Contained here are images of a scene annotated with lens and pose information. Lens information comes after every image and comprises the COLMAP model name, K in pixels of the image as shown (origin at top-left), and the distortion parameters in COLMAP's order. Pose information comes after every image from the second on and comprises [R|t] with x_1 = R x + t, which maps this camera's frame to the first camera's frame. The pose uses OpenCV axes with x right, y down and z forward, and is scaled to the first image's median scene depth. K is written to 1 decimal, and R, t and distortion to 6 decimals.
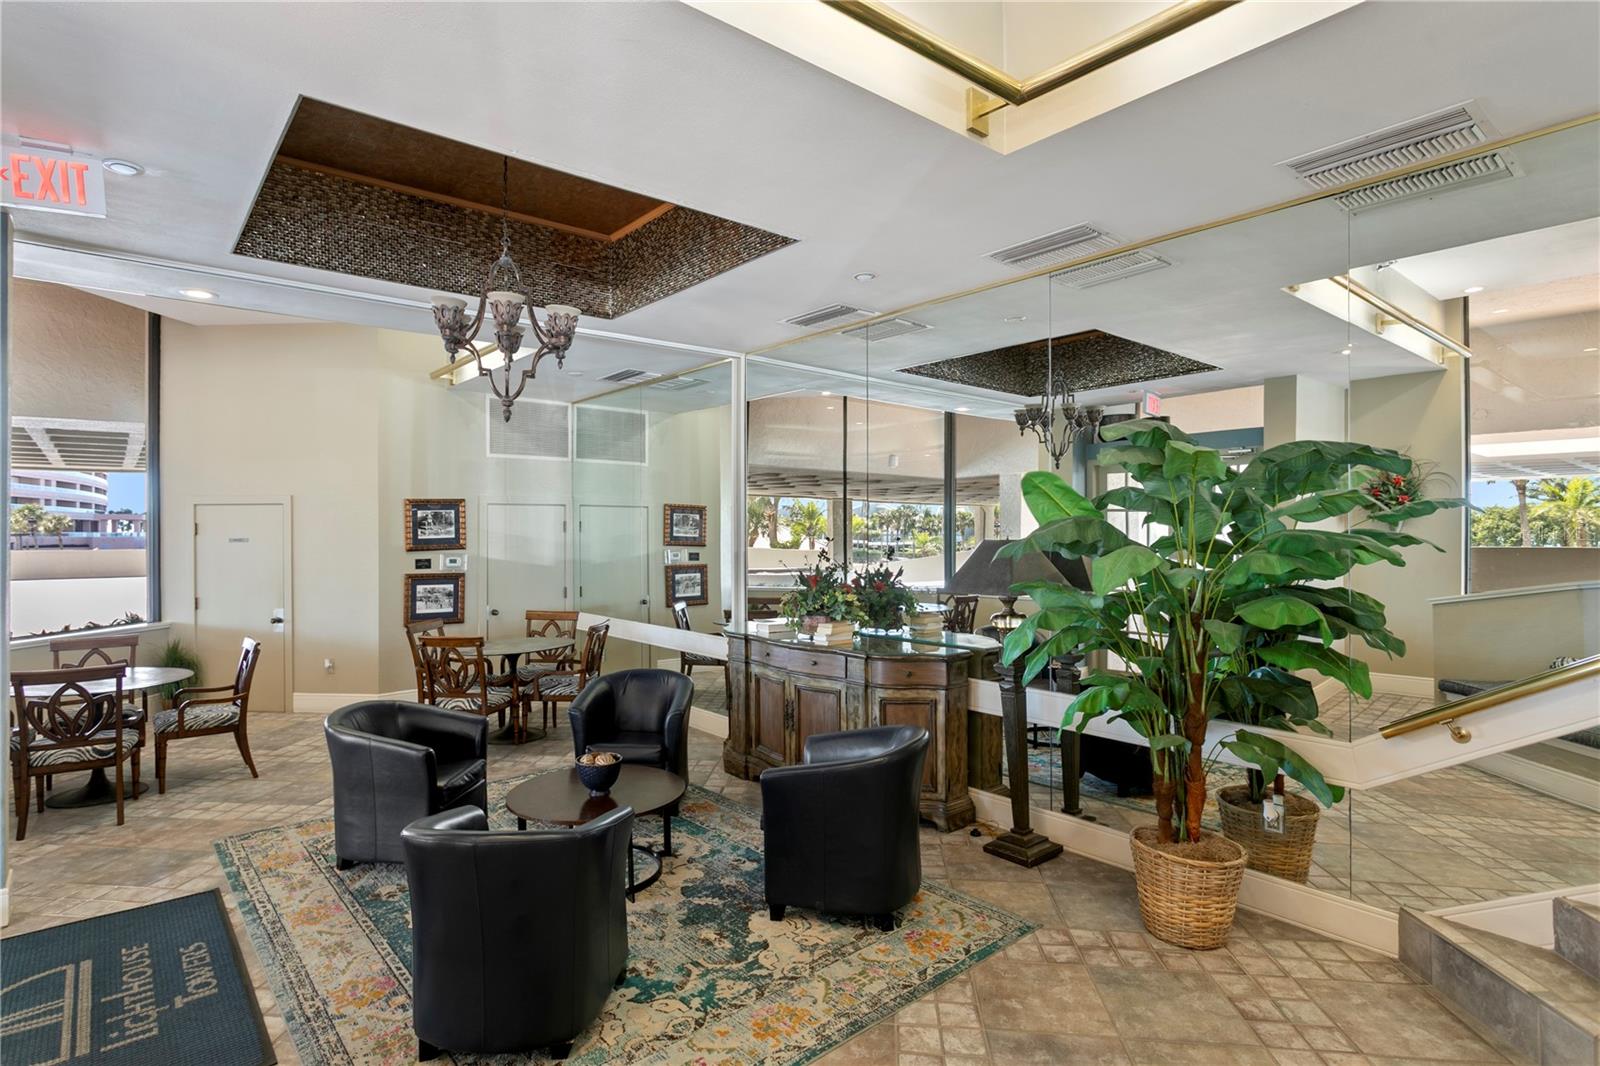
lens RADIAL K [[806.4, 0, 805.2], [0, 806.4, 533.1], [0, 0, 1]] dist [-0.005636, 0.002499]
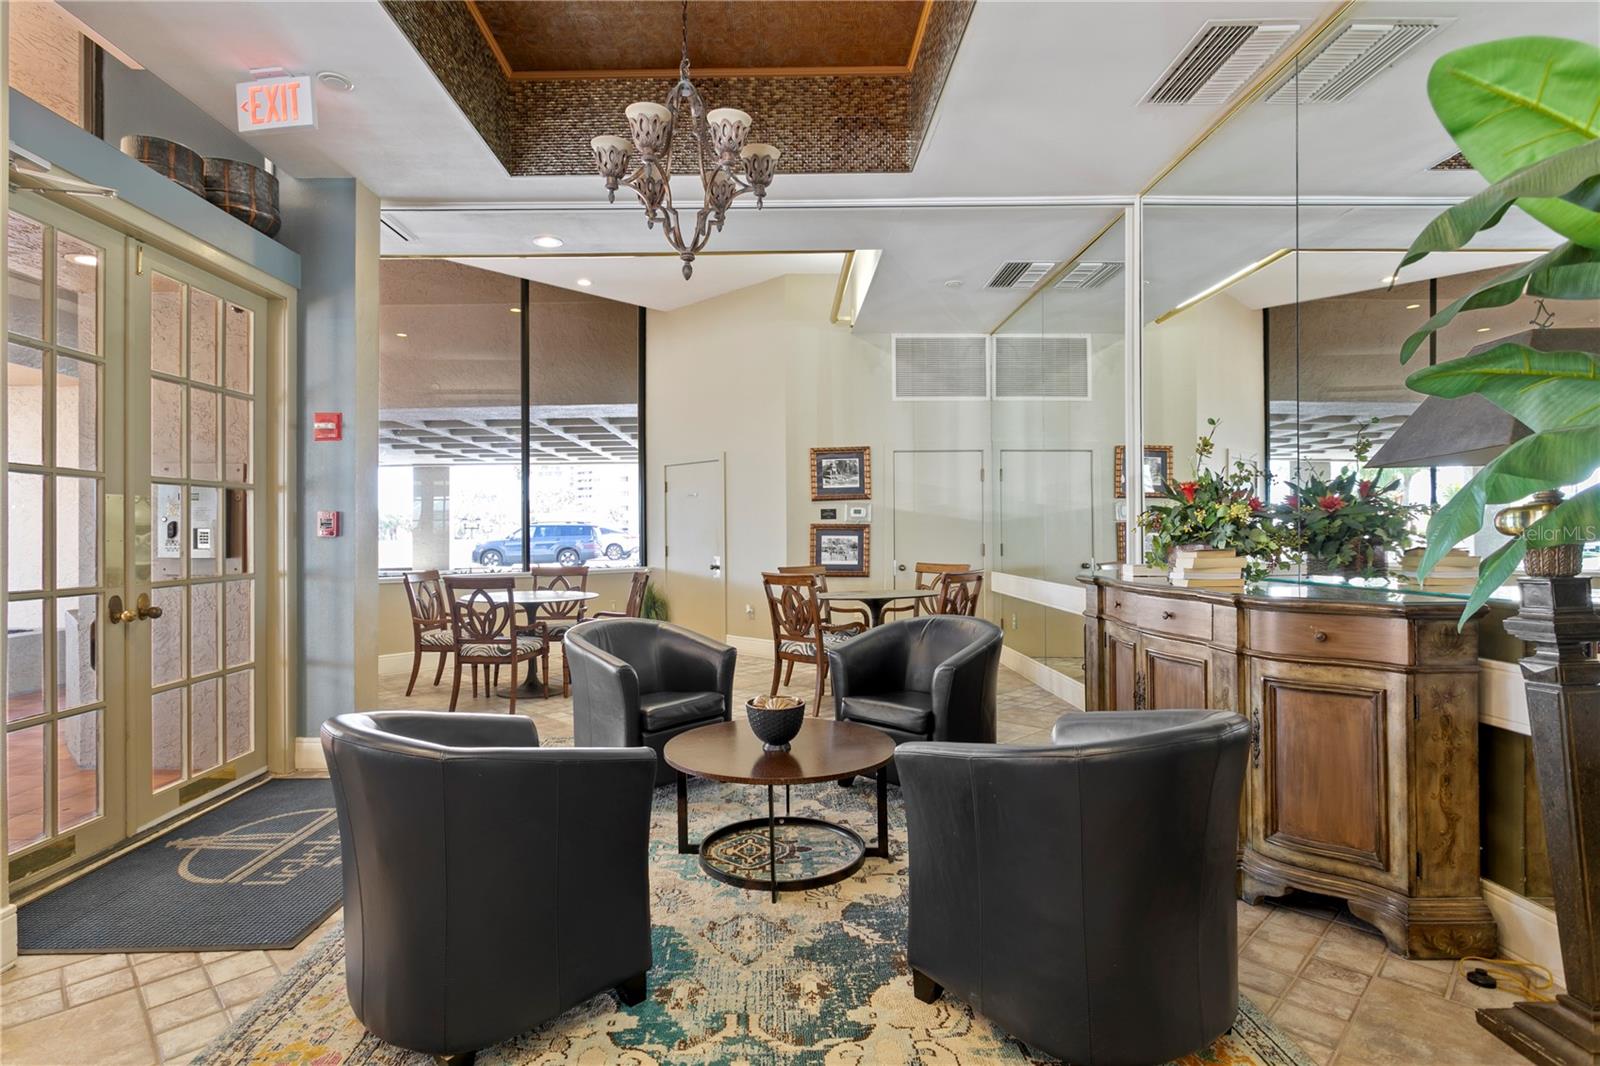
lens RADIAL K [[806.4, 0, 789.5], [0, 806.4, 532.8], [0, 0, 1]] dist [-0.005636, 0.002499]
pose [[0.762437, -0.007877, -0.647015, 0.190123], [0.008069, 0.999964, -0.002664, 0.097039], [0.647012, -0.003189, 0.762473, 0.339439]]
